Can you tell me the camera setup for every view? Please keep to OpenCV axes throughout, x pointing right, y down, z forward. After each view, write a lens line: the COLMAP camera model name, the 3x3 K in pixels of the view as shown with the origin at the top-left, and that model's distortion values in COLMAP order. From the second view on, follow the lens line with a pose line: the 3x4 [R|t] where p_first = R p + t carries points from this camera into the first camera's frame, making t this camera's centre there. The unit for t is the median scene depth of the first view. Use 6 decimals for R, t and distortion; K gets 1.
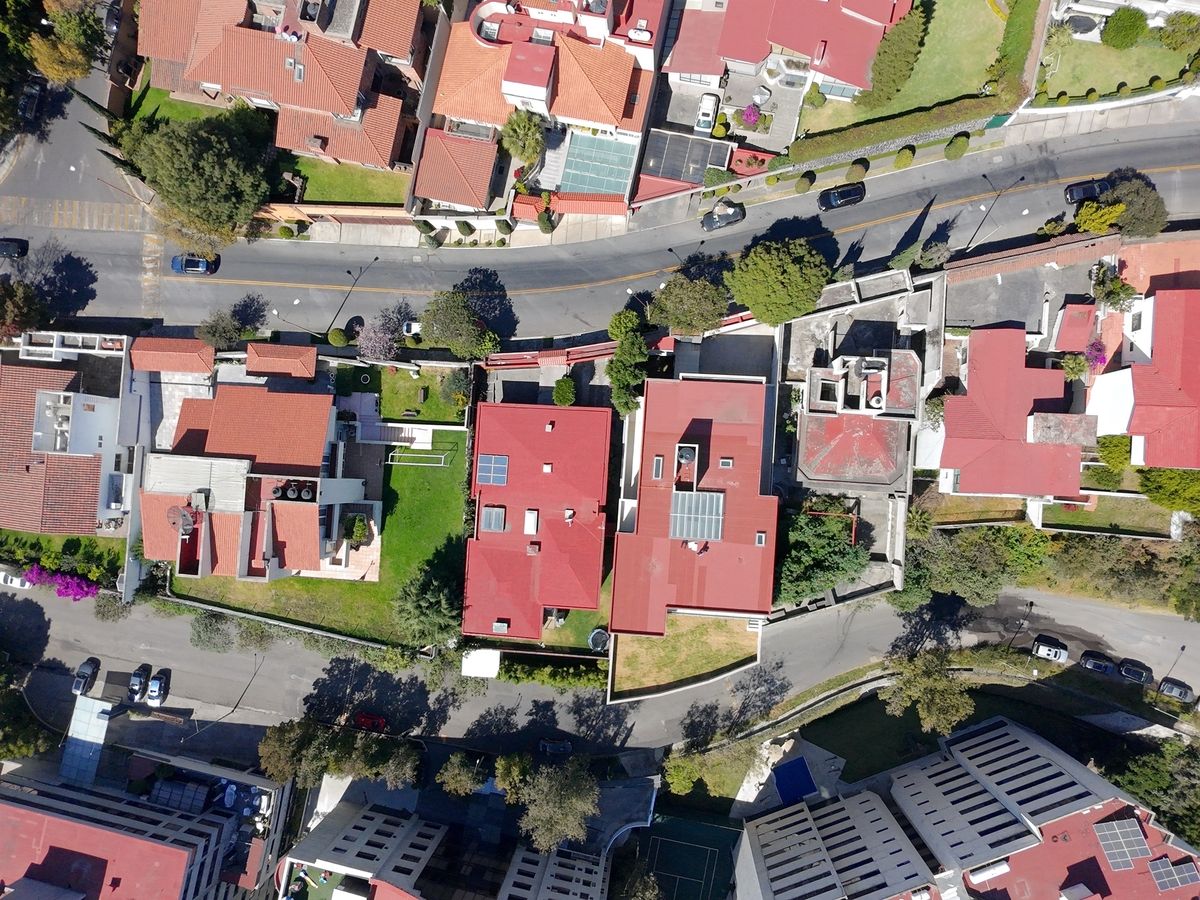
lens RADIAL K [[482.6, 0, 635.7], [0, 482.6, 449.8], [0, 0, 1]] dist [0.000603, 0.000145]
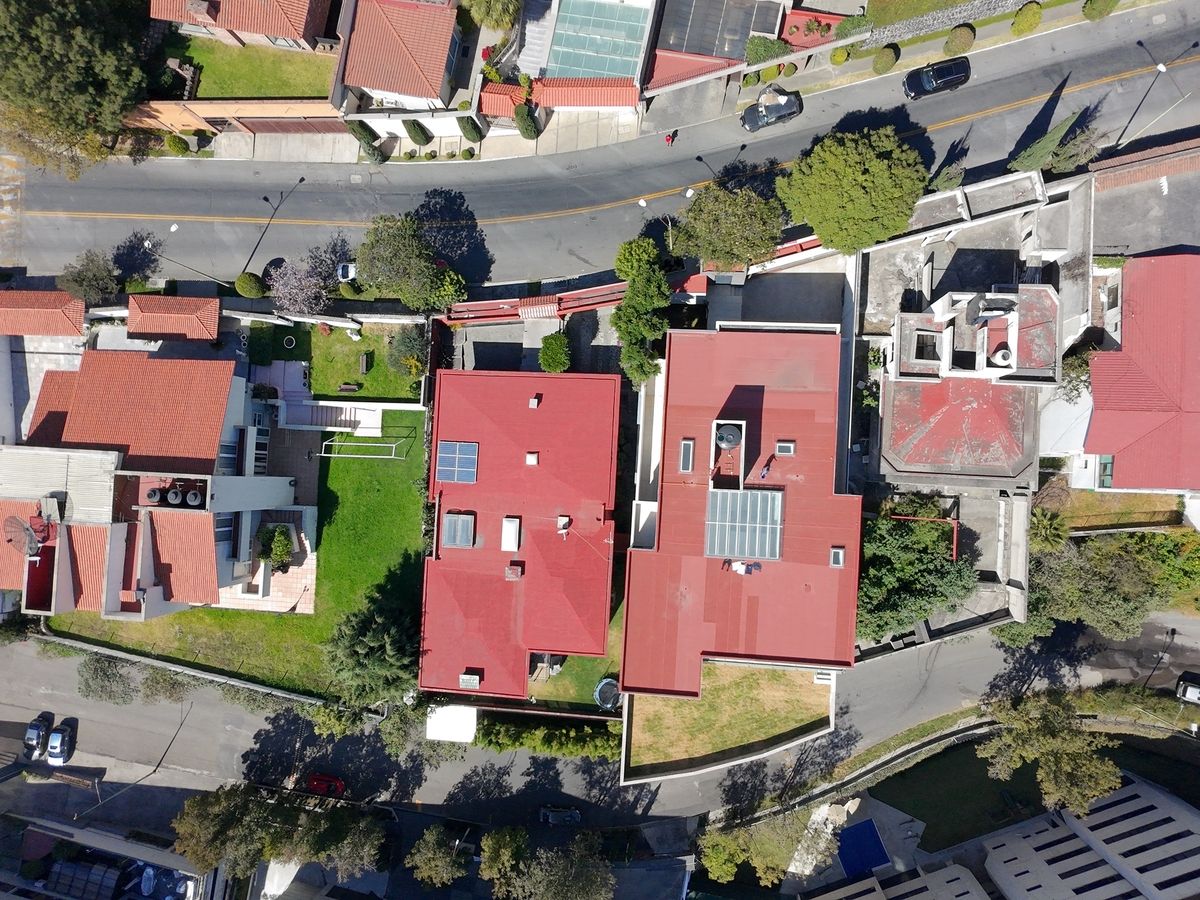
lens RADIAL K [[482.6, 0, 635.7], [0, 482.6, 449.8], [0, 0, 1]] dist [0.000603, 0.000145]
pose [[0.998556, -0.013754, -0.051931, 0.007685], [0.013716, 0.999905, -0.001082, 0.025635], [0.051941, 0.000369, 0.998650, 0.272597]]
